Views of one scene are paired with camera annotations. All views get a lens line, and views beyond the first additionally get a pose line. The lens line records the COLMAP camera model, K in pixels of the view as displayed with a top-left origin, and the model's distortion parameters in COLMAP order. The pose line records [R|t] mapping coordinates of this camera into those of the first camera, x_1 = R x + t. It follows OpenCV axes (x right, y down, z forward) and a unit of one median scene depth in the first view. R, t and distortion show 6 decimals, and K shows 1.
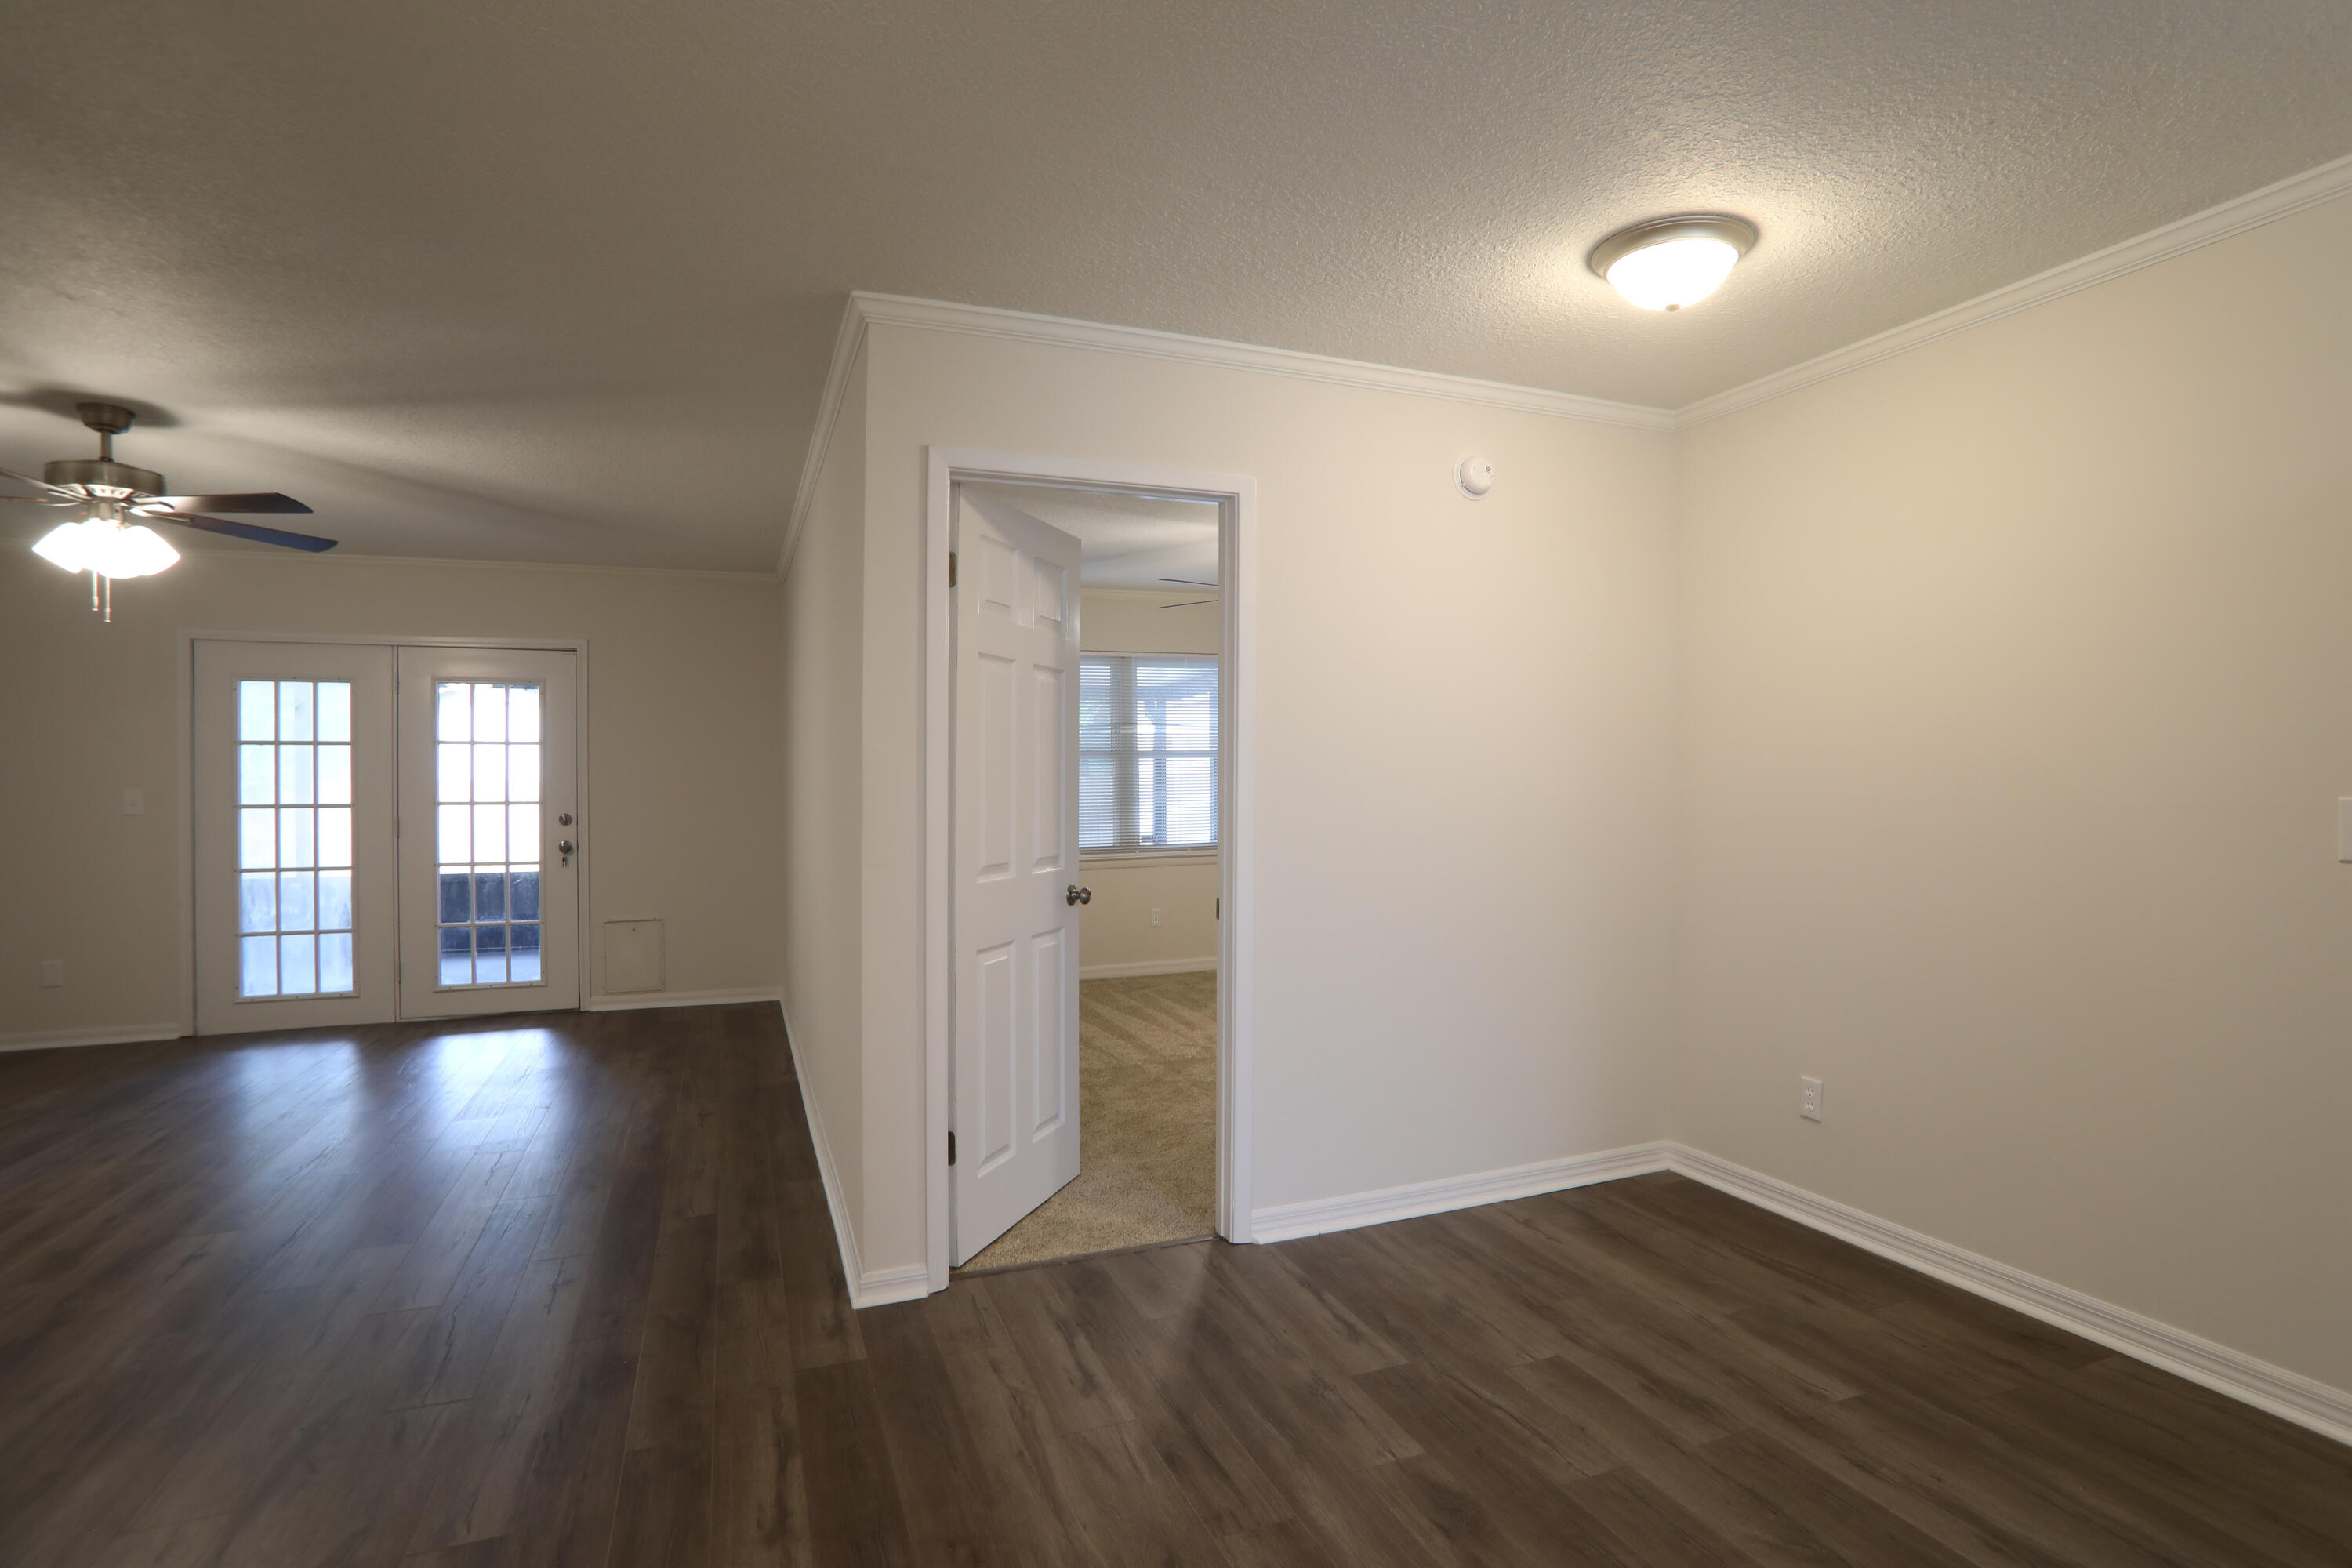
lens RADIAL K [[1160.4, 0, 1174.8], [0, 1160.4, 780.3], [0, 0, 1]] dist [-0.077293, 0.035852]
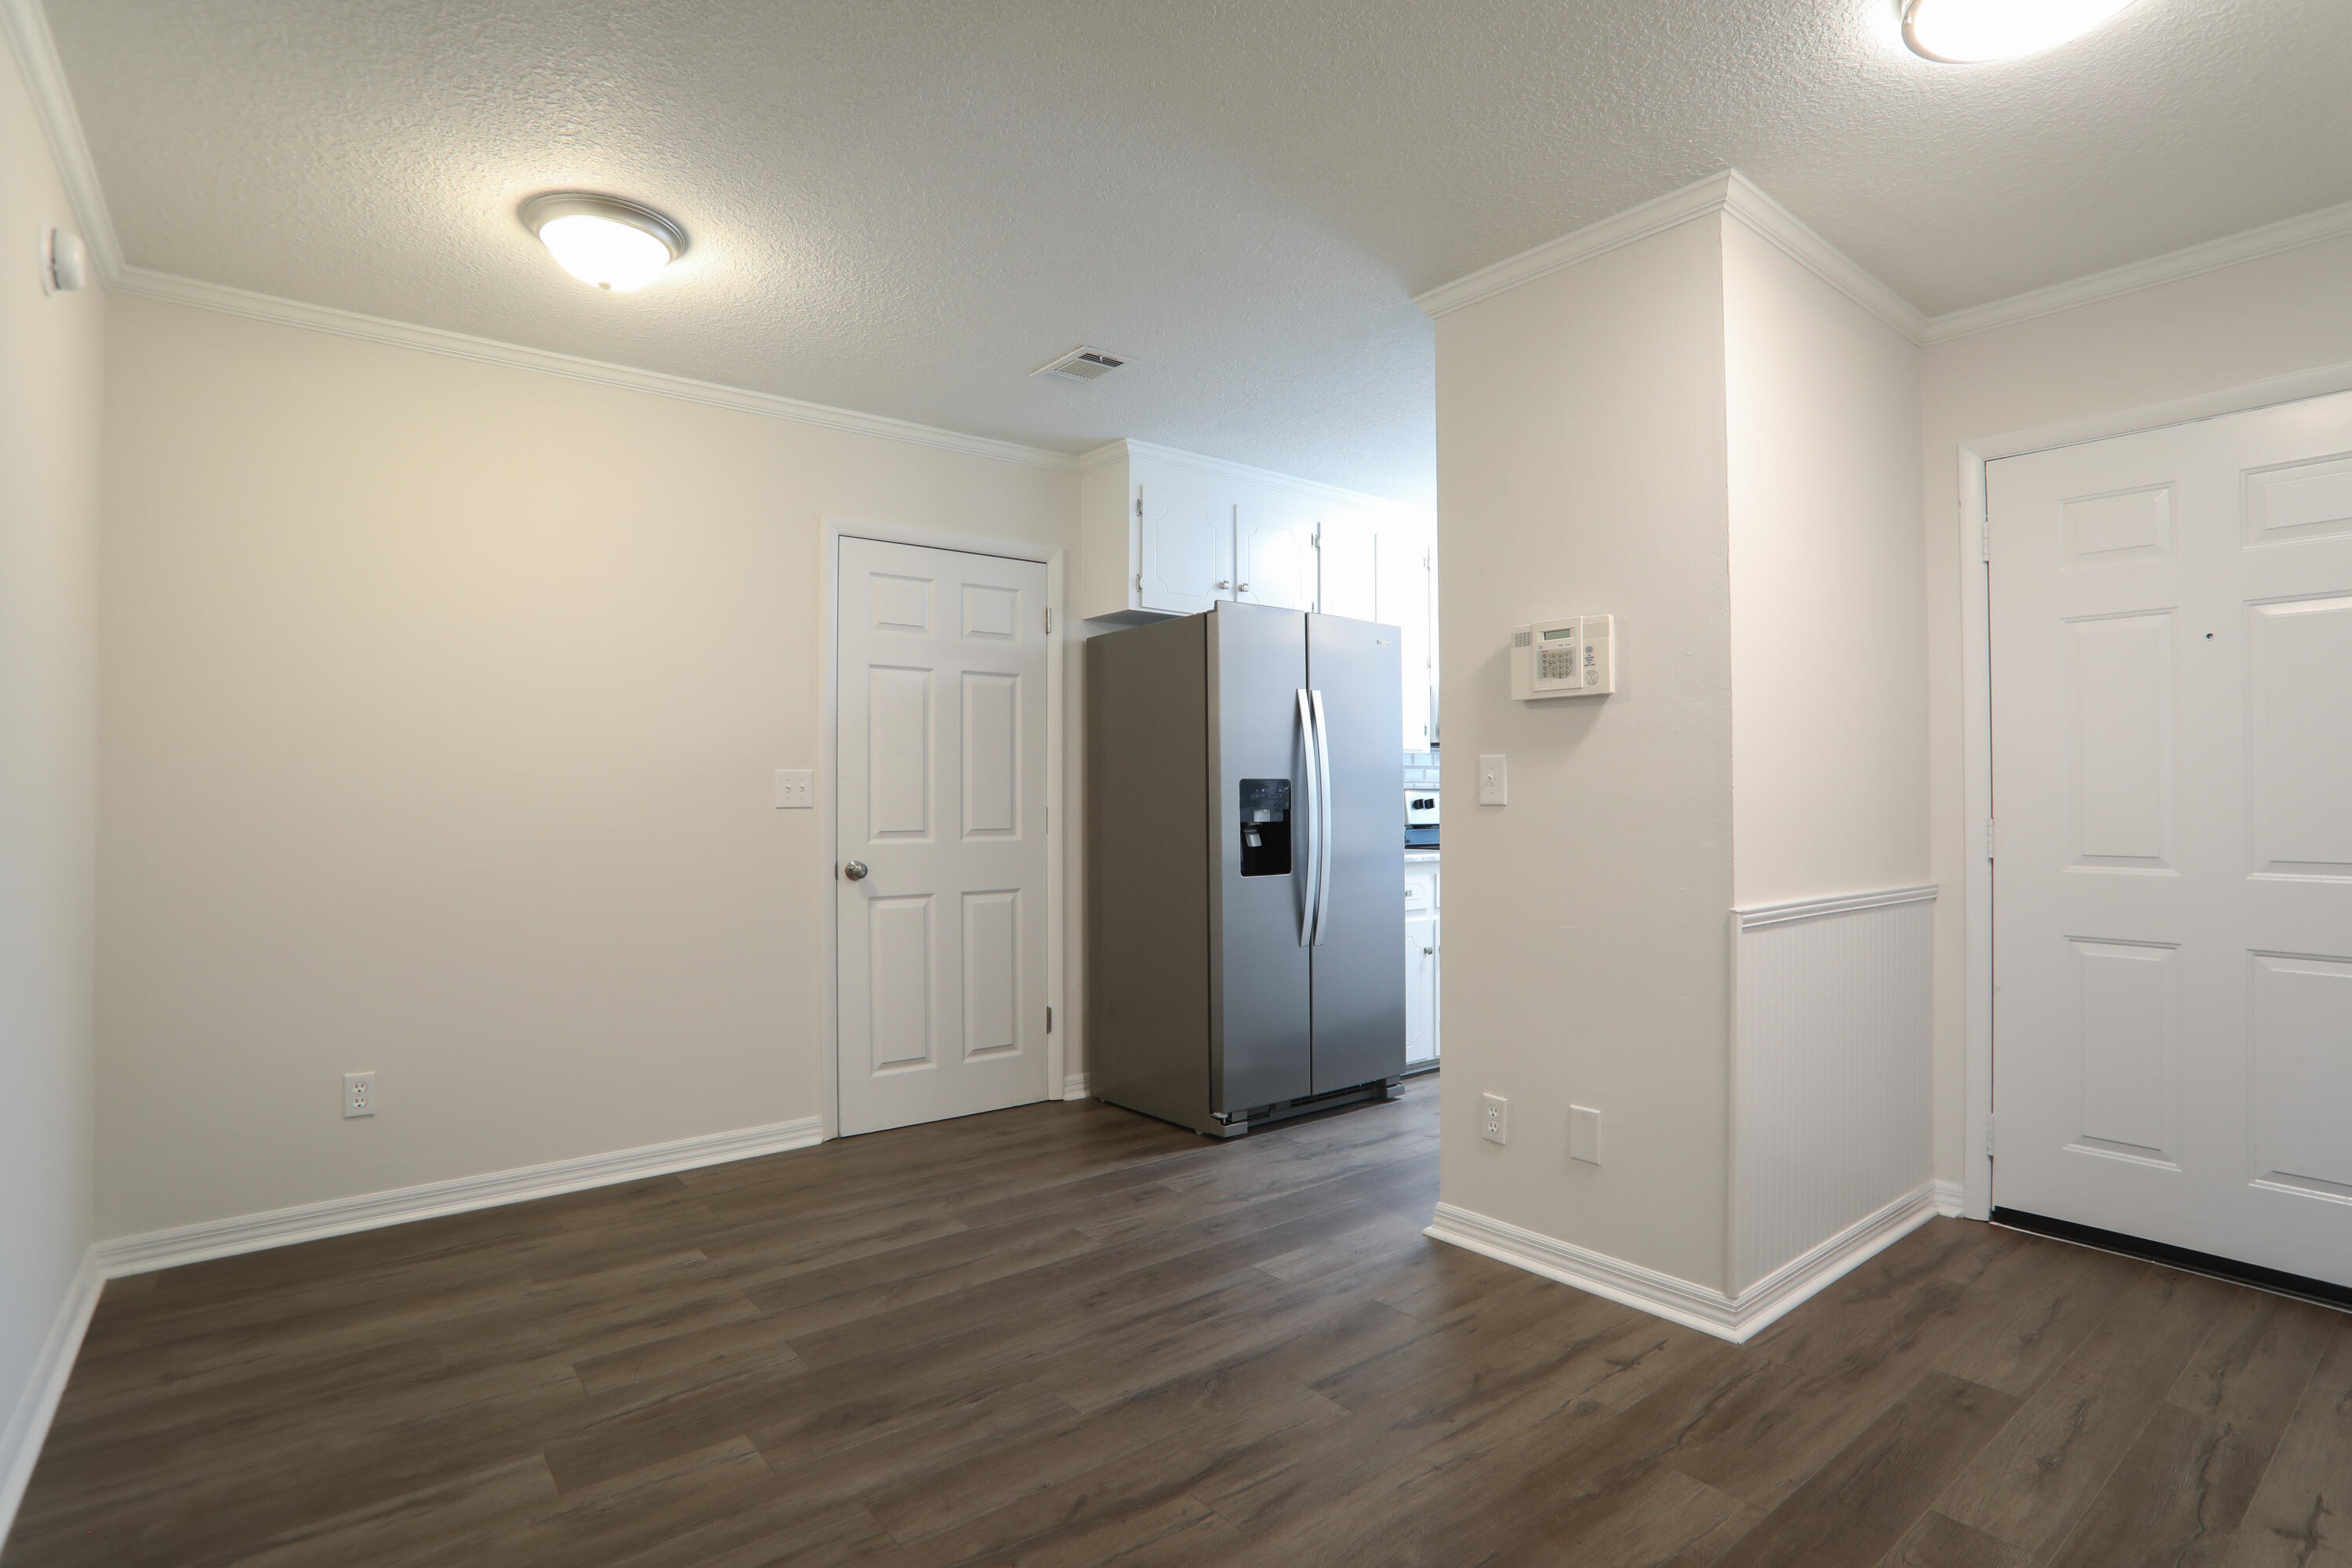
lens RADIAL K [[1160.4, 0, 1174.8], [0, 1160.4, 780.3], [0, 0, 1]] dist [-0.077293, 0.035852]
pose [[-0.294626, 0.020509, 0.955393, -0.322548], [0.012994, 0.999763, -0.017454, 0.026754], [-0.955524, 0.007272, -0.294822, 0.376319]]
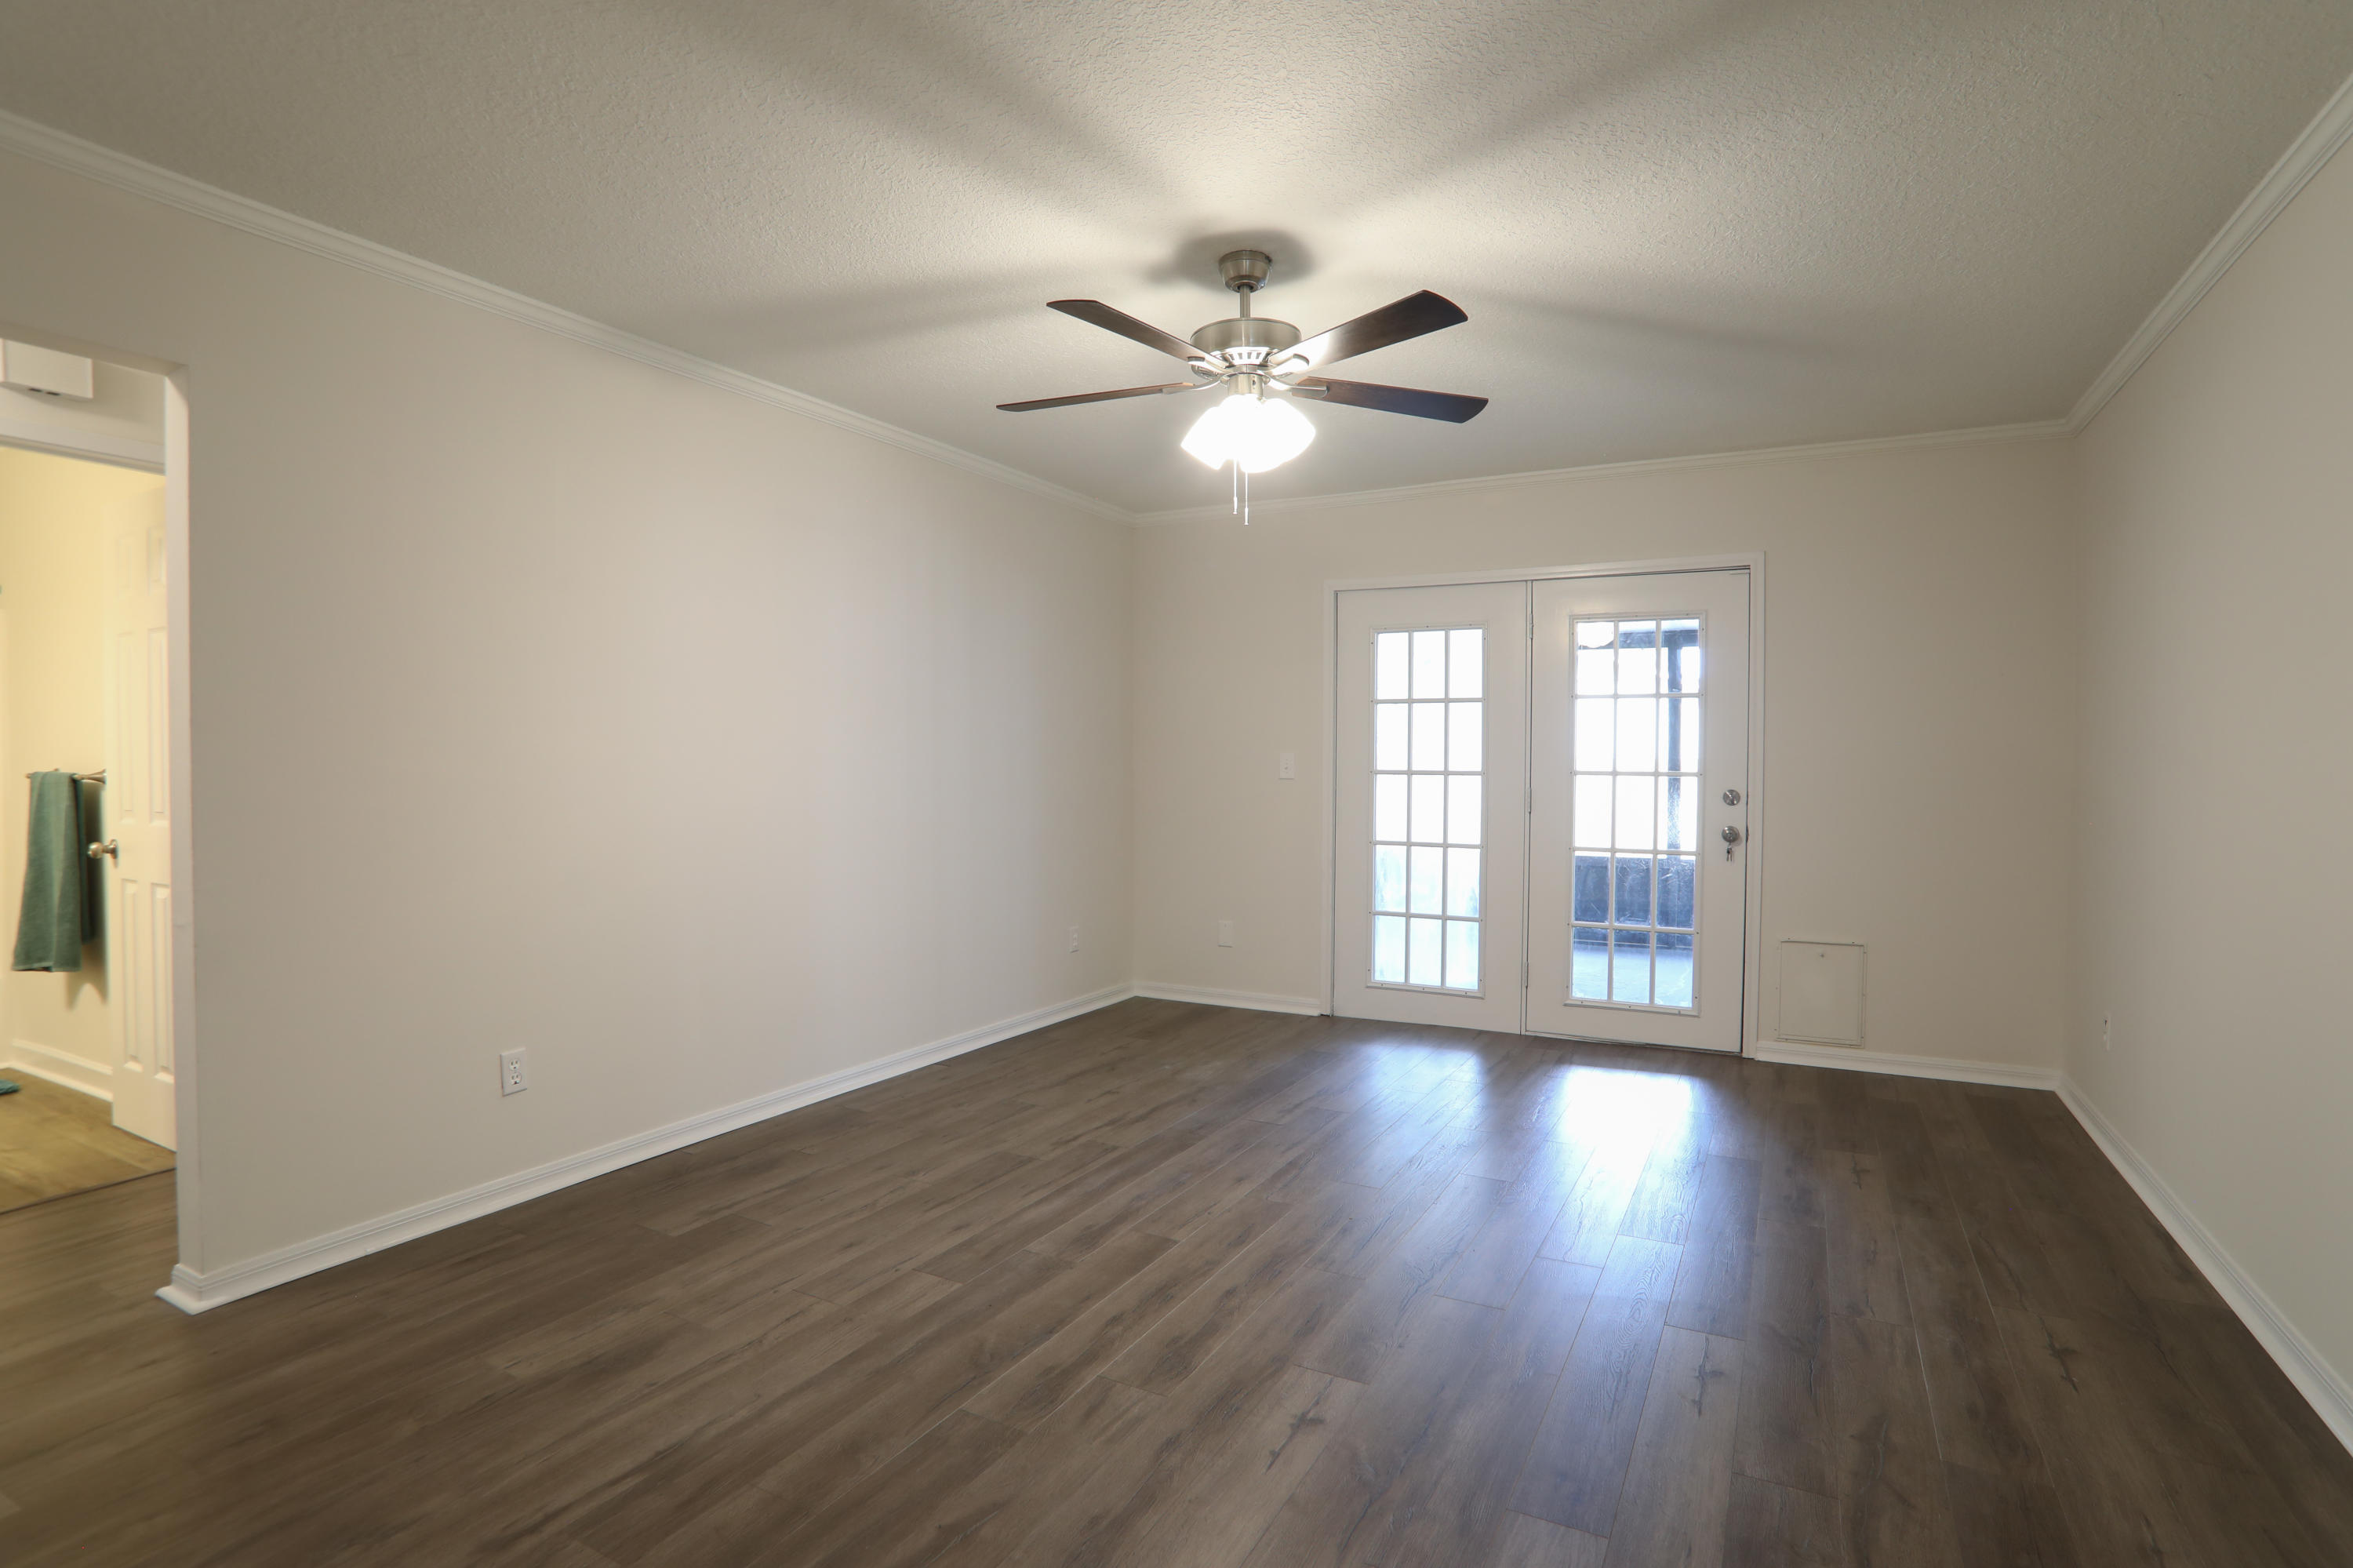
lens RADIAL K [[1160.9, 0, 1175.3], [0, 1160.9, 780.3], [0, 0, 1]] dist [-0.077293, 0.035852]
pose [[0.647469, 0.019778, -0.761835, -0.232470], [-0.010805, 0.999801, 0.016773, 0.016826], [0.762015, -0.002628, 0.647554, 0.276238]]
